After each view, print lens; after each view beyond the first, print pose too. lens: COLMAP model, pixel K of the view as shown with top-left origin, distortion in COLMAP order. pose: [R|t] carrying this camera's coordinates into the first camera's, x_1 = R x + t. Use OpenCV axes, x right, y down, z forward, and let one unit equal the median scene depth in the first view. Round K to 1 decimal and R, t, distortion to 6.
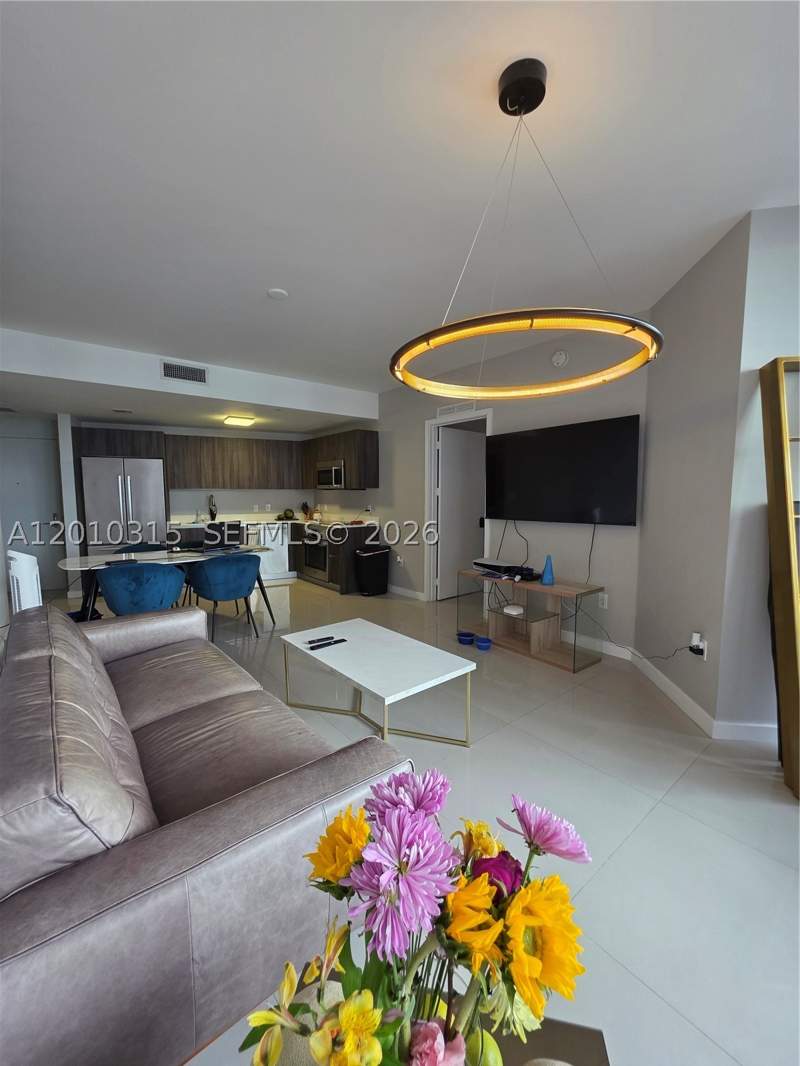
lens RADIAL K [[429.7, 0, 403.4], [0, 429.7, 529.3], [0, 0, 1]] dist [0.009570, -0.000292]
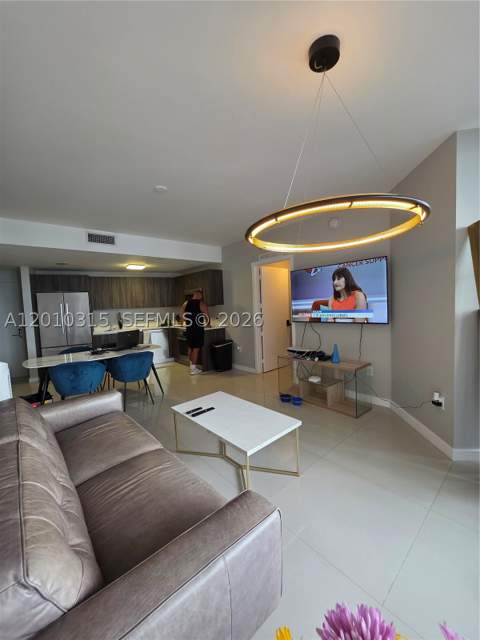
lens RADIAL K [[258.0, 0, 243.5], [0, 258.0, 318.3], [0, 0, 1]] dist [0.009570, -0.000292]
pose [[0.998544, -0.042864, 0.032754, -0.075697], [0.043802, 0.998634, -0.028477, -0.055001], [-0.031489, 0.029870, 0.999058, 0.096934]]
